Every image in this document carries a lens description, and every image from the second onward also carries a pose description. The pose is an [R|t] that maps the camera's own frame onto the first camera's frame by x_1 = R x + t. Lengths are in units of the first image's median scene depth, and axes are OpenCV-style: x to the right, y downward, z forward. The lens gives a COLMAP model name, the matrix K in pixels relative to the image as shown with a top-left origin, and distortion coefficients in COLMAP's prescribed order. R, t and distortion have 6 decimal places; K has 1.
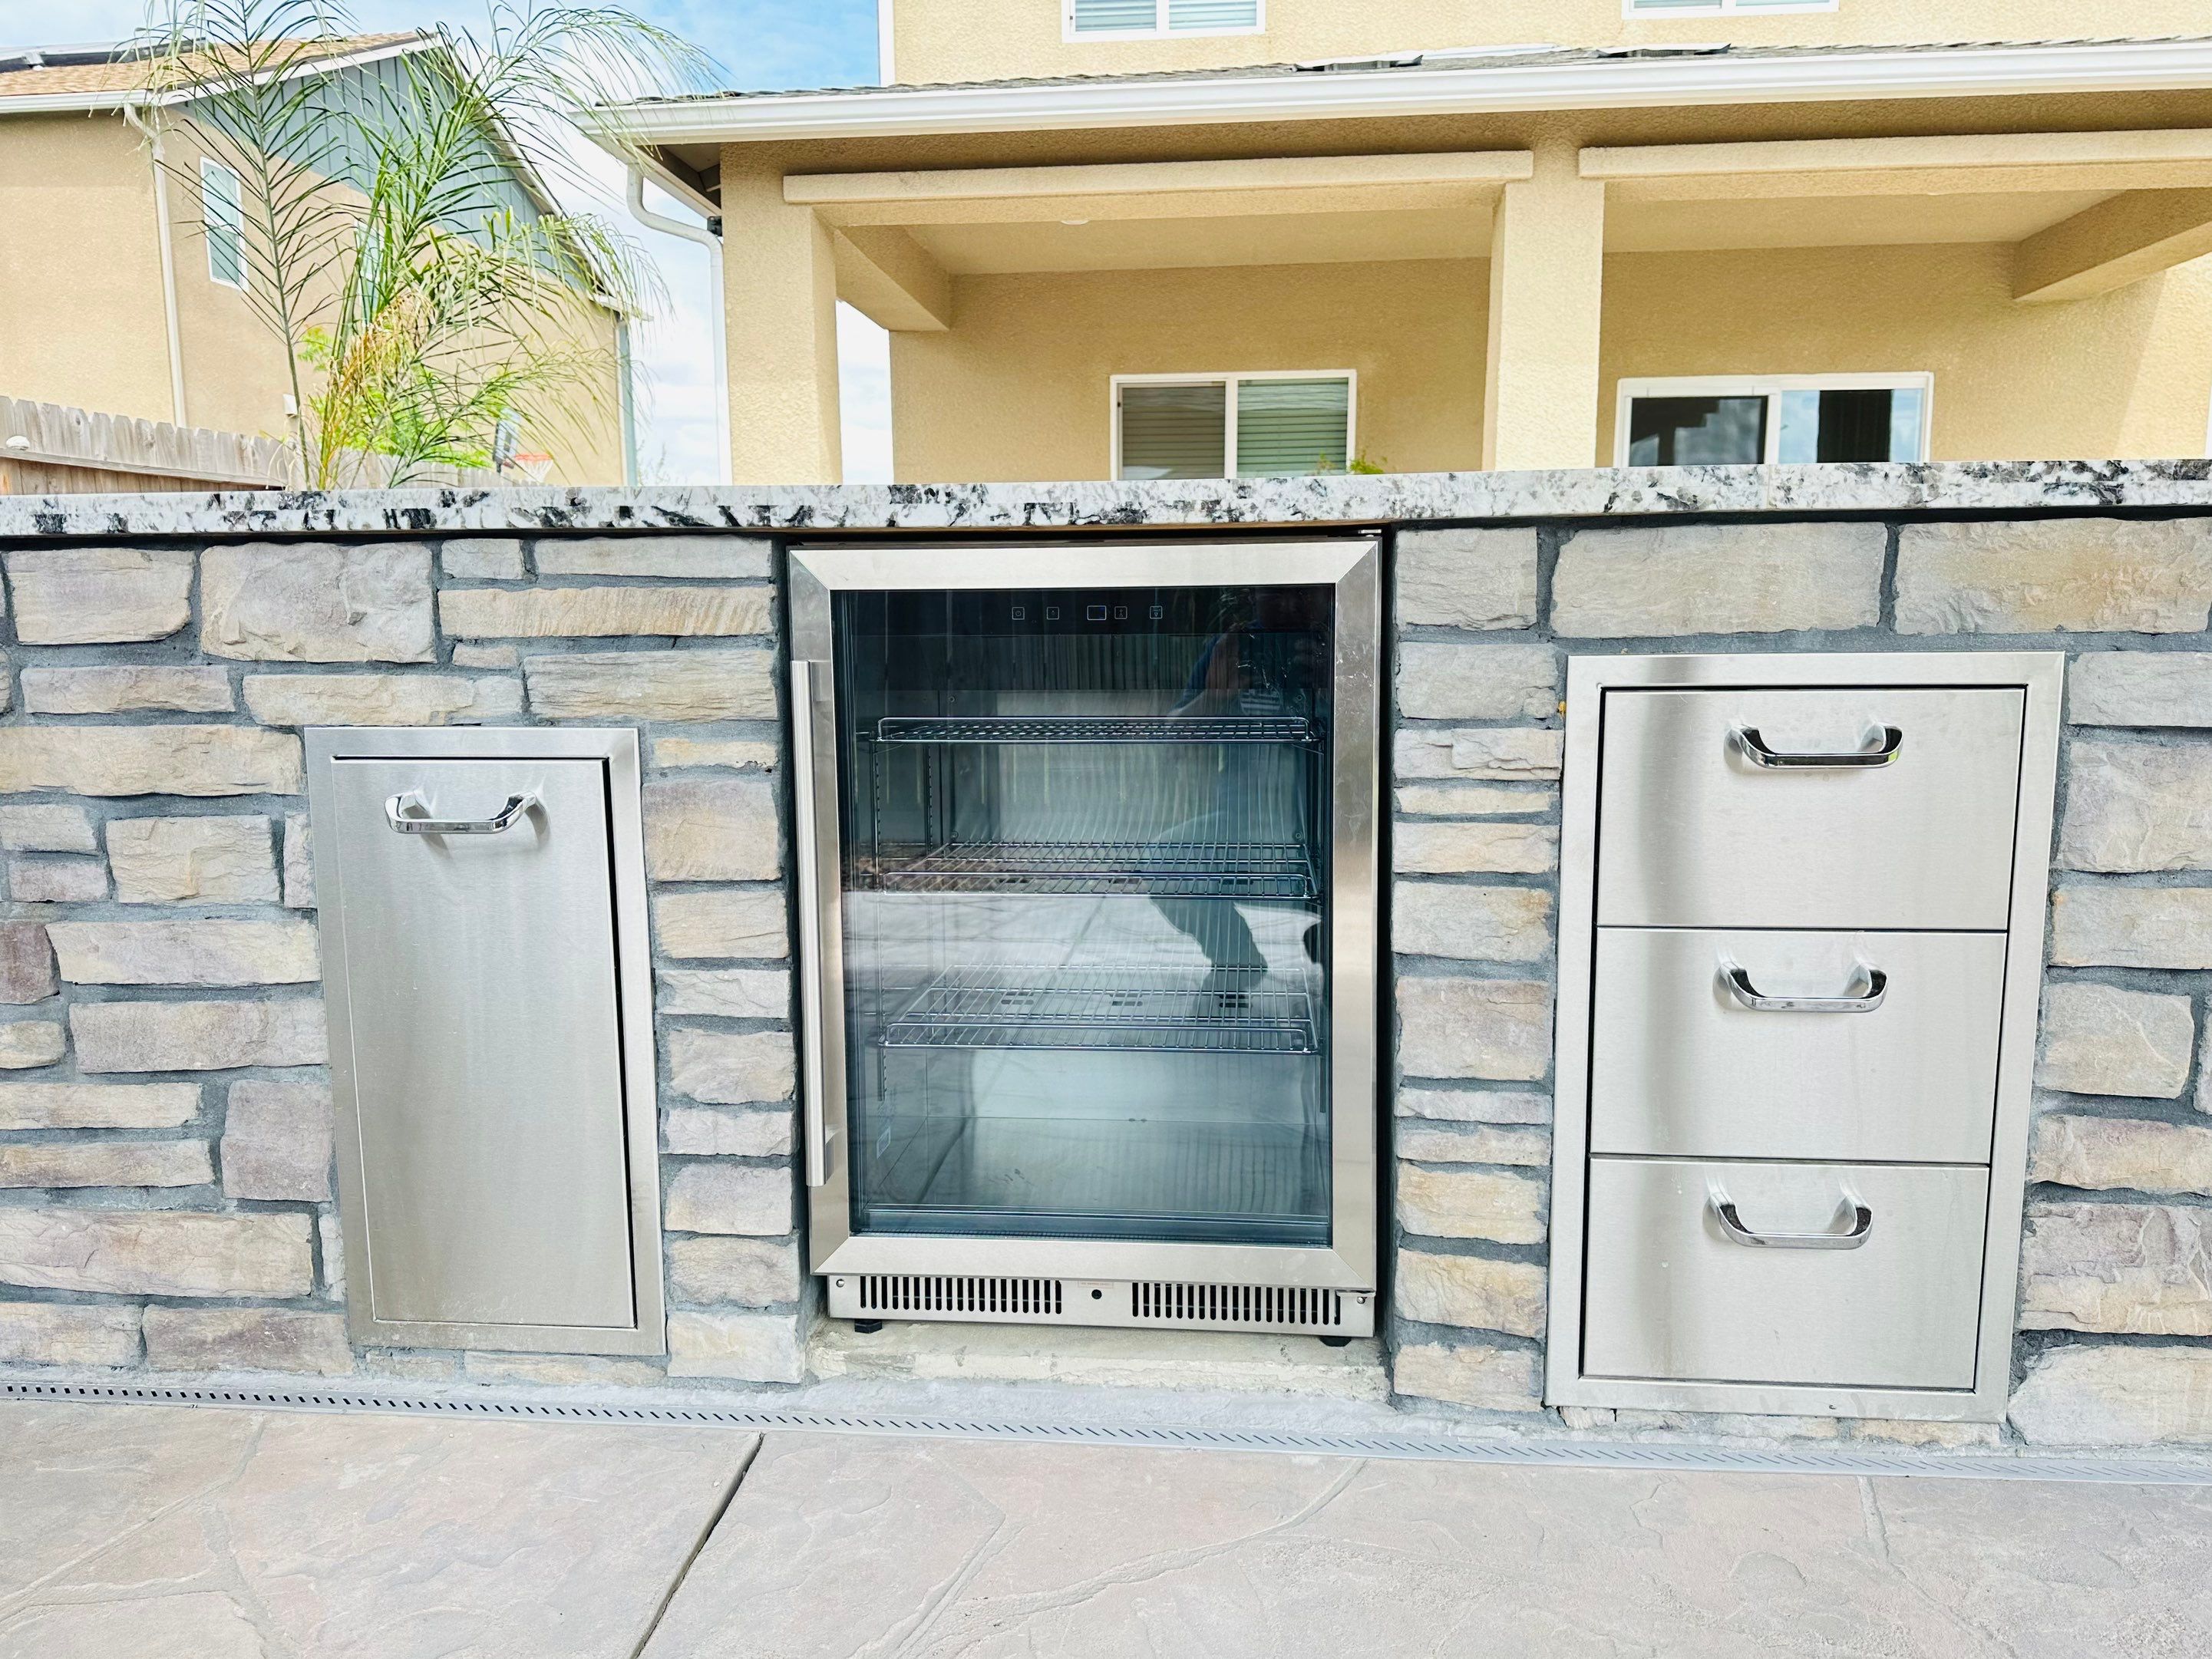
lens RADIAL K [[1551.8, 0, 1106.0], [0, 1551.8, 829.5], [0, 0, 1]] dist [0.063684, -0.084745]
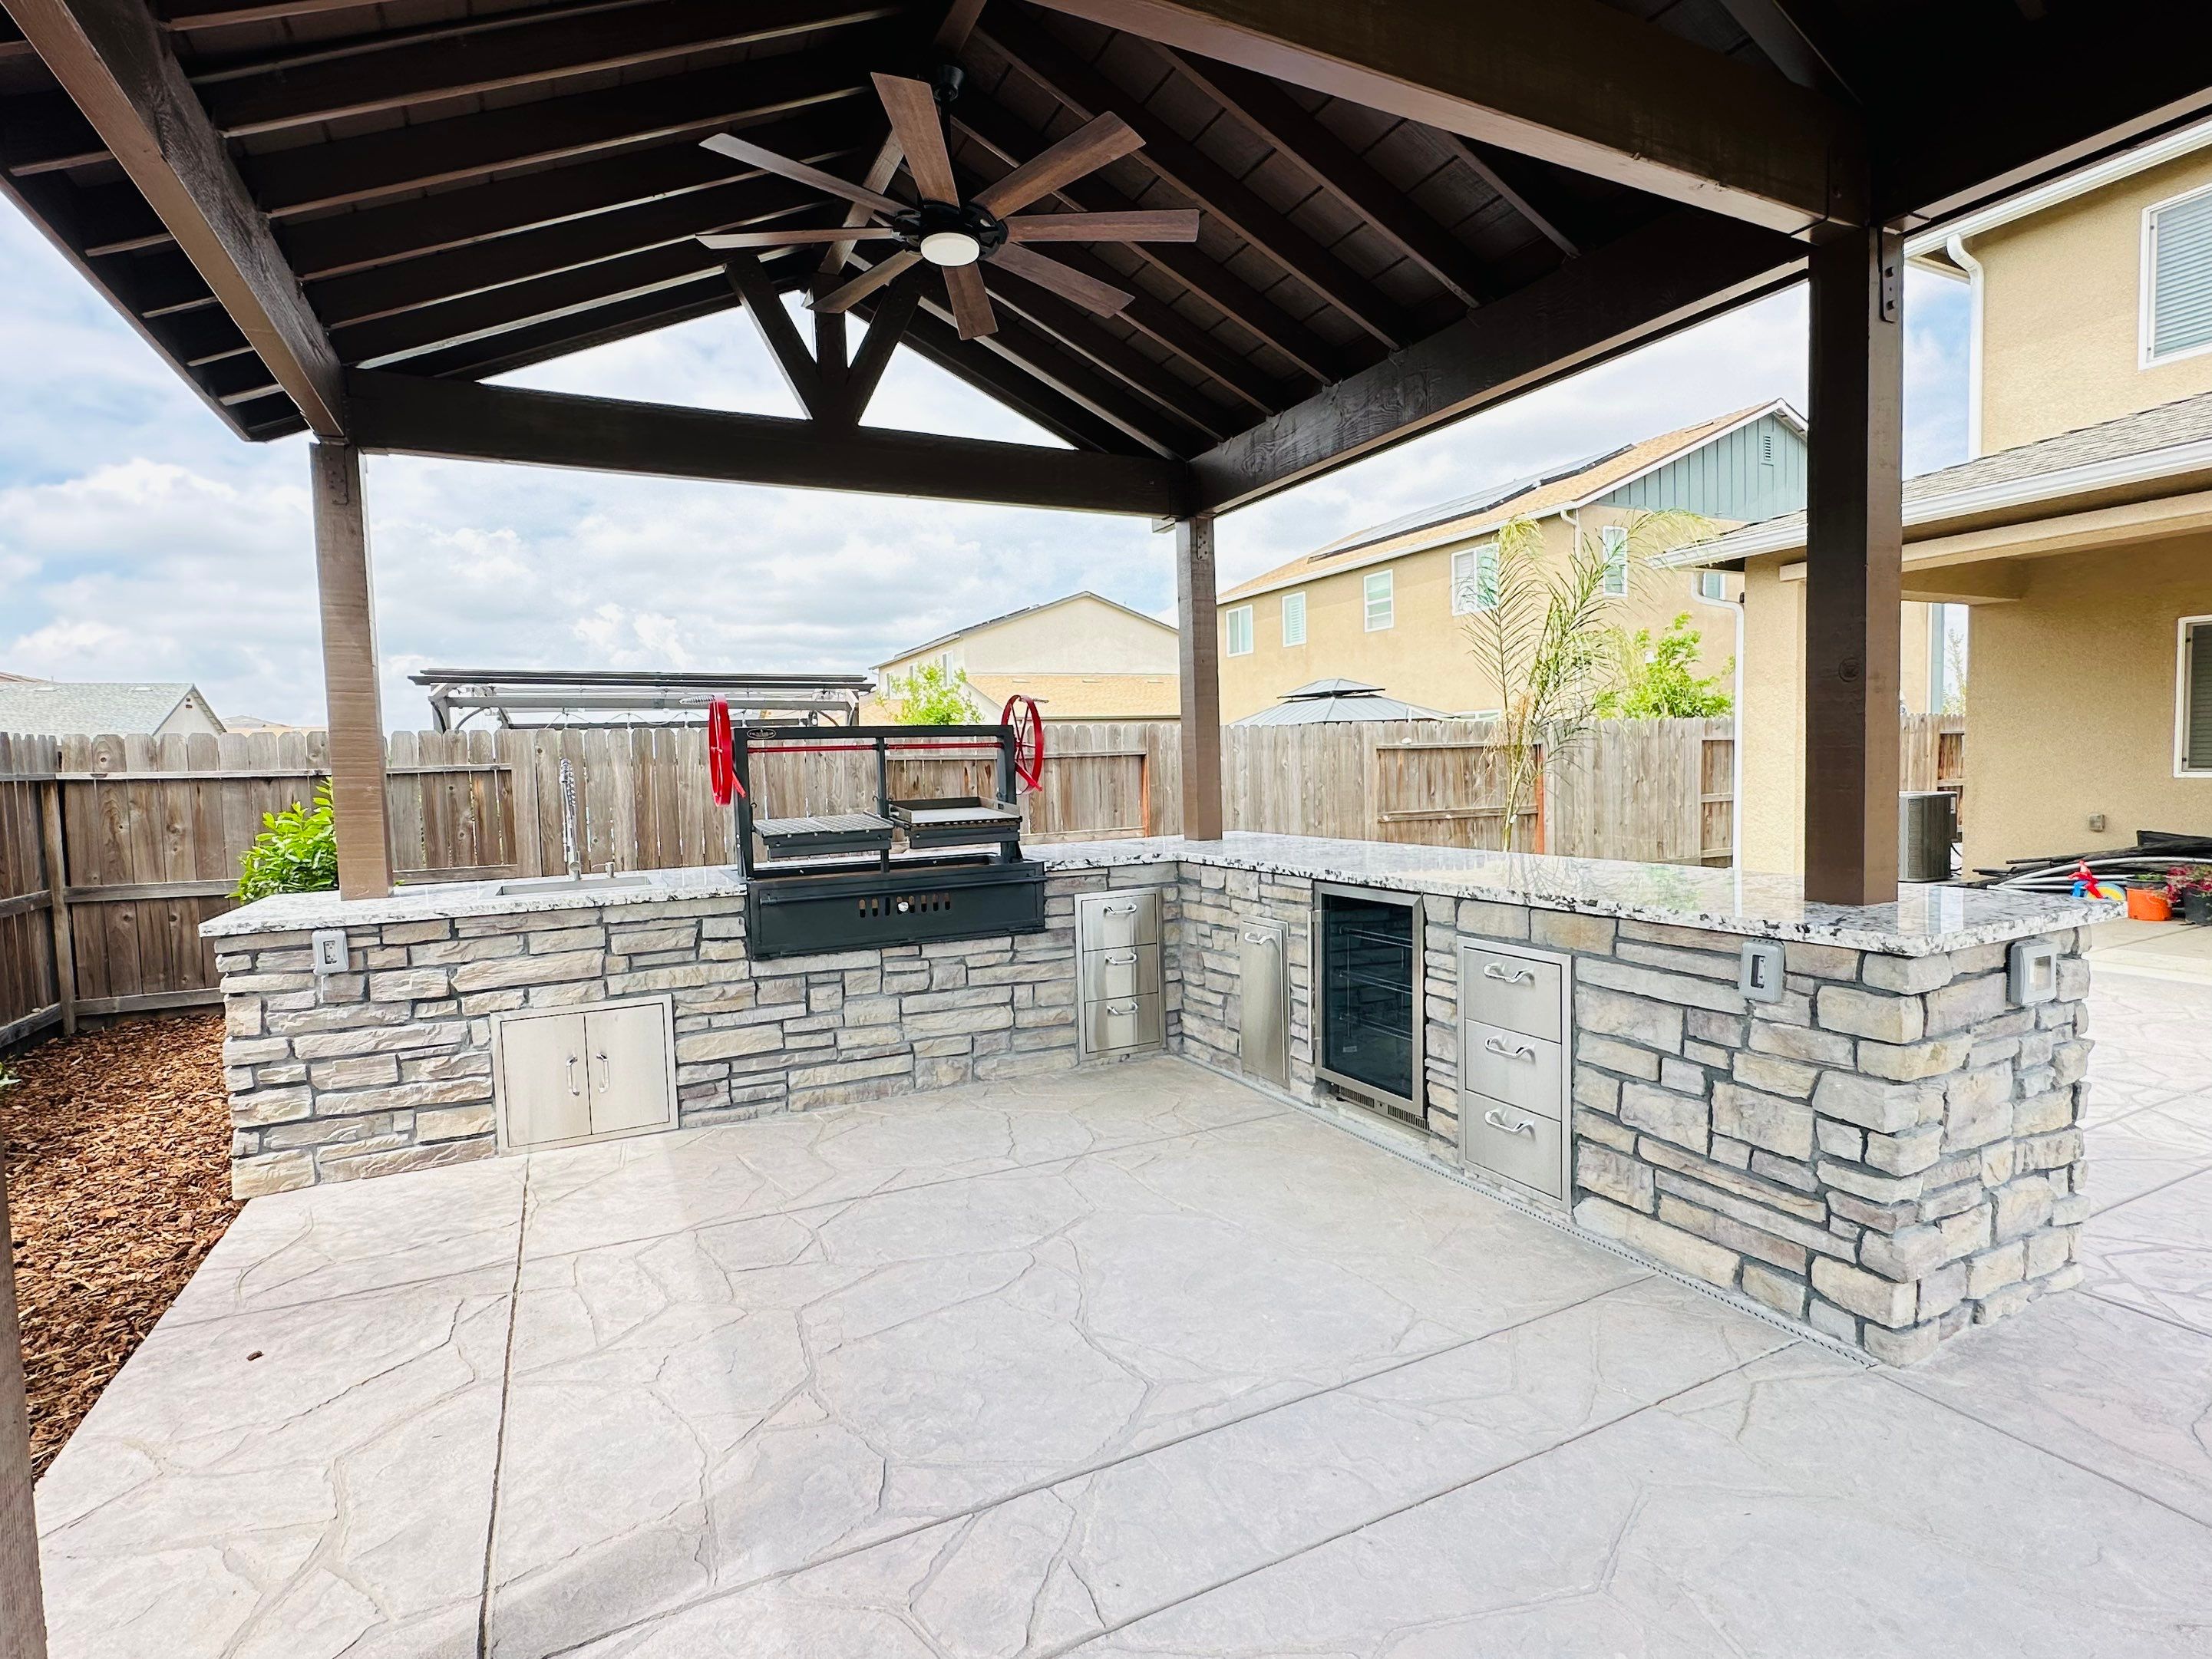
lens RADIAL K [[1080.5, 0, 1106.0], [0, 1080.5, 829.5], [0, 0, 1]] dist [-0.000906, 0.000356]
pose [[0.525679, 0.043960, -0.849547, 1.734588], [-0.099232, 0.995015, -0.009915, -0.224345], [0.844876, 0.089515, 0.527420, -0.830822]]
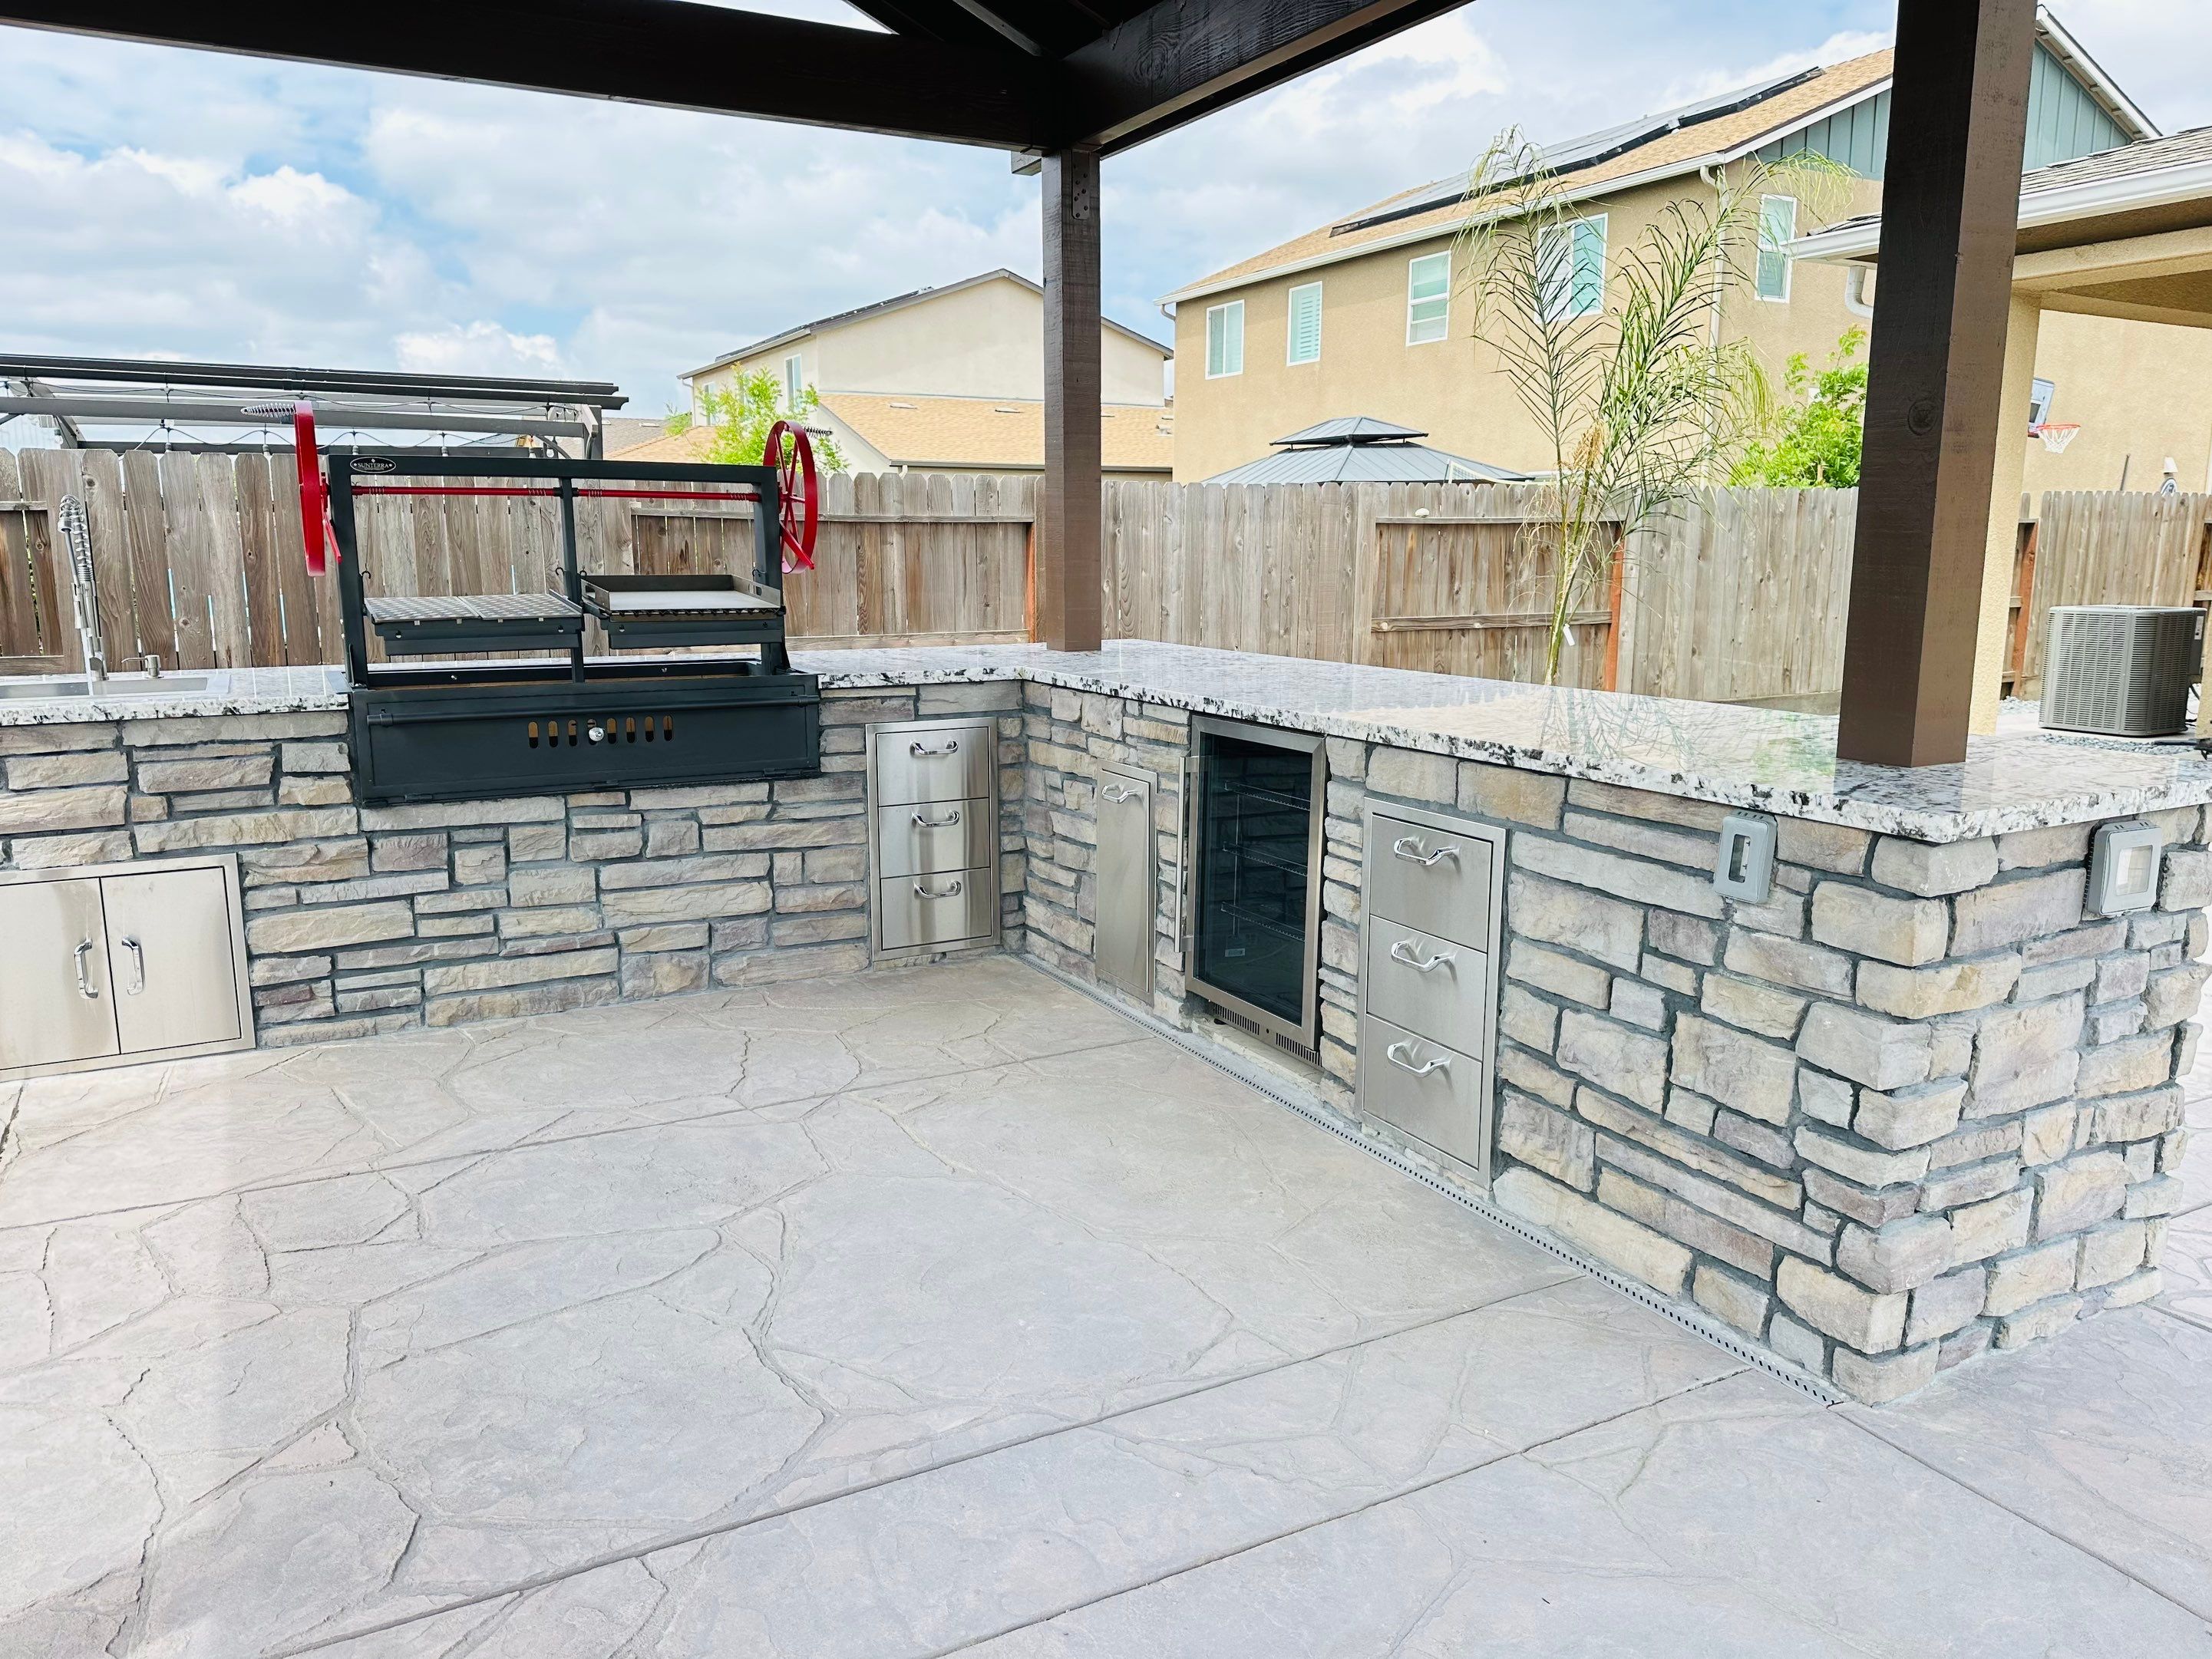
lens RADIAL K [[1533.4, 0, 1090.7], [0, 1533.4, 822.5], [0, 0, 1]] dist [0.170202, -0.330463]
pose [[0.550757, 0.160042, -0.819179, 1.832013], [-0.126896, 0.986092, 0.107336, -0.250842], [0.824963, 0.044834, 0.563405, -0.602852]]
